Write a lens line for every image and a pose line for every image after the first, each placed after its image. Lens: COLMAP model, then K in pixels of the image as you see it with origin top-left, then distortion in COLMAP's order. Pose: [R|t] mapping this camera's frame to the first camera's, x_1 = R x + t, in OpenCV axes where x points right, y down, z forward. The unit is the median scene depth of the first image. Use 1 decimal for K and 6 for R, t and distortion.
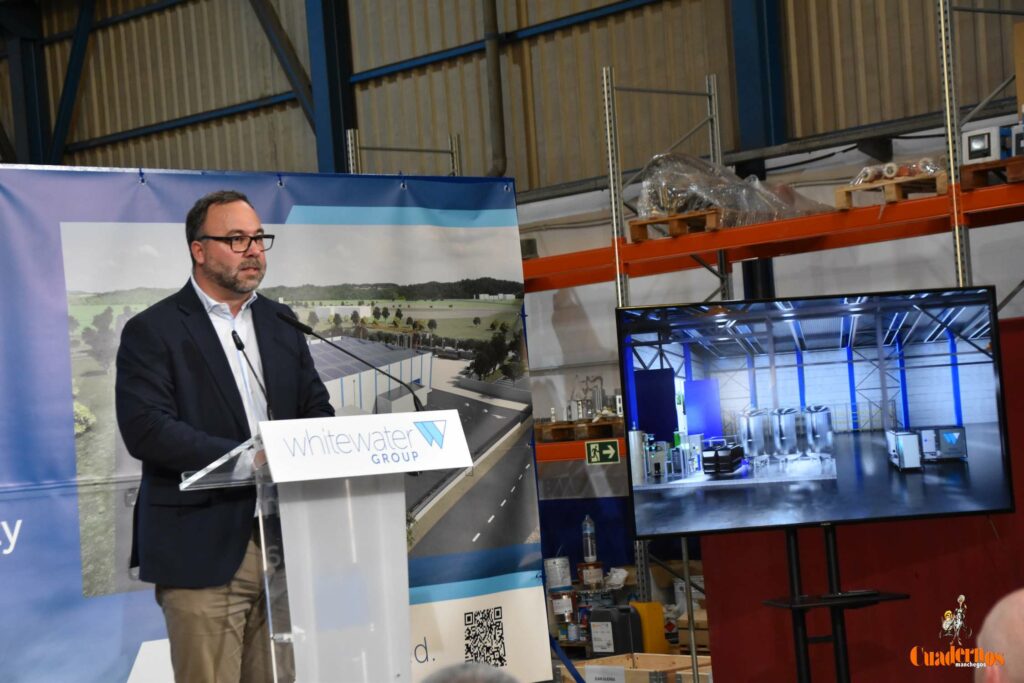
lens RADIAL K [[2396.0, 0, 489.8], [0, 2396.0, 342.2], [0, 0, 1]] dist [0.476871, 0.413262]
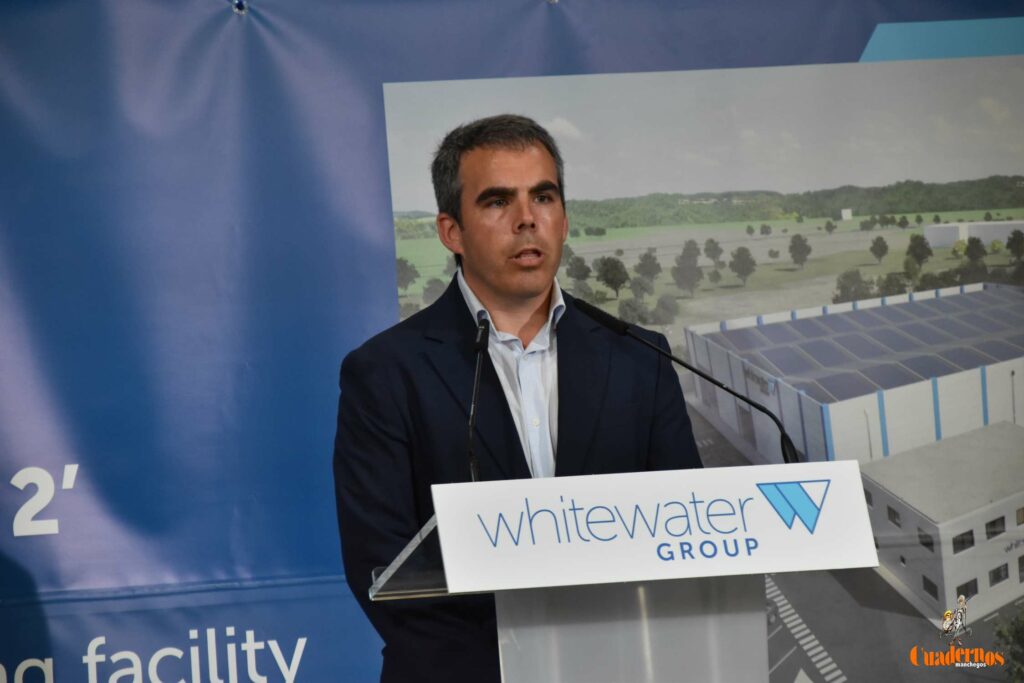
lens RADIAL K [[6639.9, 0, 516.7], [0, 6639.9, 329.0], [0, 0, 1]] dist [2.216371, 9.967765]
pose [[0.930650, 0.001072, -0.365909, 0.361287], [0.011475, 0.999418, 0.032114, -0.039243], [0.365731, -0.034086, 0.930096, -0.329596]]
